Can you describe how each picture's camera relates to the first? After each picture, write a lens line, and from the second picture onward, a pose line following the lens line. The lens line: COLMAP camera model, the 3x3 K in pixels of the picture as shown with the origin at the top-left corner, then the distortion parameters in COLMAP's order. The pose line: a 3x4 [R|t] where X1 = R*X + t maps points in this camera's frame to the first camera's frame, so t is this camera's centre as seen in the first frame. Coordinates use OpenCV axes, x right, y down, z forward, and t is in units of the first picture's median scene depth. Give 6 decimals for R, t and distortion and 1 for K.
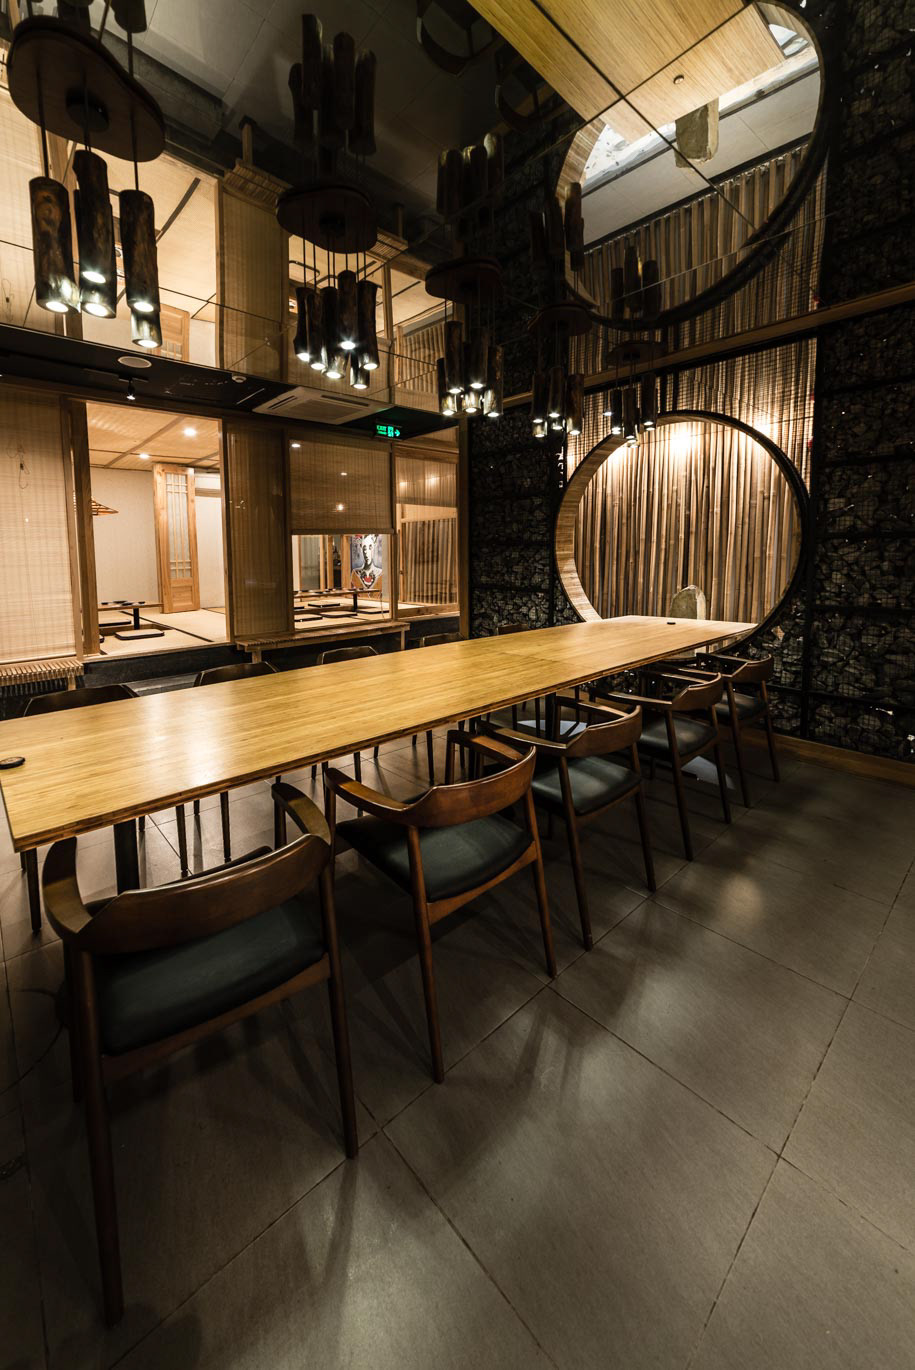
lens RADIAL K [[541.2, 0, 458.4], [0, 541.2, 683.4], [0, 0, 1]] dist [0.001433, -0.000151]
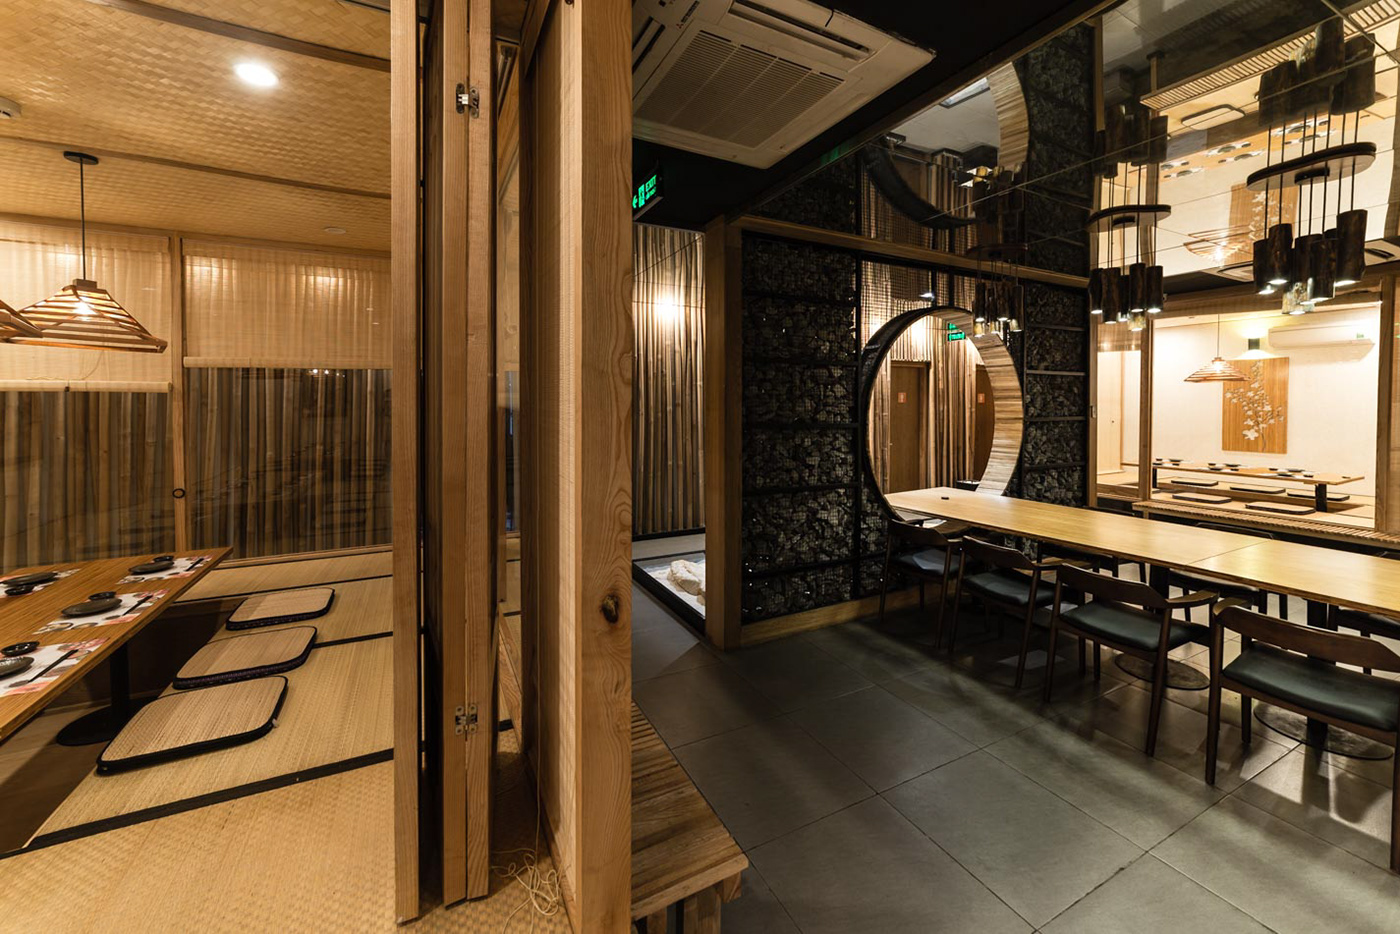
lens RADIAL K [[553.0, 0, 704.7], [0, 553.0, 466.3], [0, 0, 1]] dist [0.001433, -0.000151]
pose [[0.261845, -0.104995, 0.959382, -0.628272], [0.231238, 0.971935, 0.043257, -0.269142], [-0.936998, 0.210519, 0.278775, 0.930523]]
